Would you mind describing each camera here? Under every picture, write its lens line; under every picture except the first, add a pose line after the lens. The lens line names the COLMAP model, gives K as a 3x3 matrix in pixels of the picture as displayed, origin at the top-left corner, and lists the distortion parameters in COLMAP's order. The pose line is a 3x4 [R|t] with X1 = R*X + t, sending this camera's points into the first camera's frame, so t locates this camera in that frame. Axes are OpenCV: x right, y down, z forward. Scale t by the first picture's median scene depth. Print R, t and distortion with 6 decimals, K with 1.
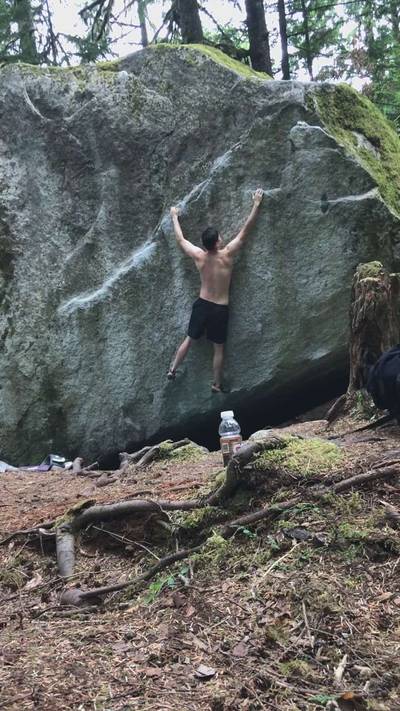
lens RADIAL K [[671.5, 0, 205.7], [0, 671.5, 357.8], [0, 0, 1]] dist [0.036580, 0.000000]
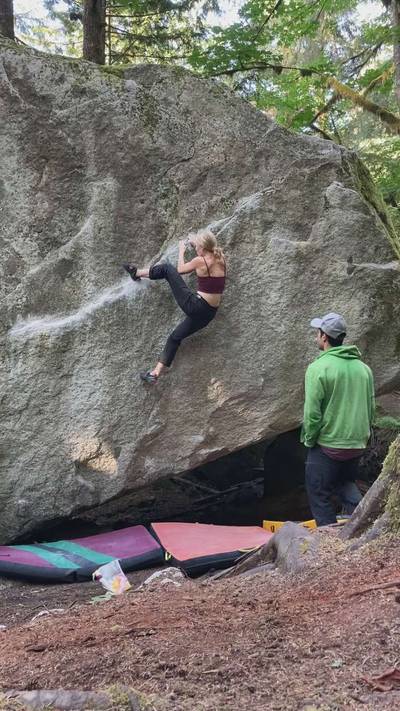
lens RADIAL K [[671.5, 0, 203.3], [0, 671.5, 349.1], [0, 0, 1]] dist [0.036580, 0.000000]
pose [[0.881731, 0.138923, 0.450833, -0.389232], [-0.078461, 0.985532, -0.150237, 0.051866], [-0.465181, 0.097096, 0.879874, 0.204628]]
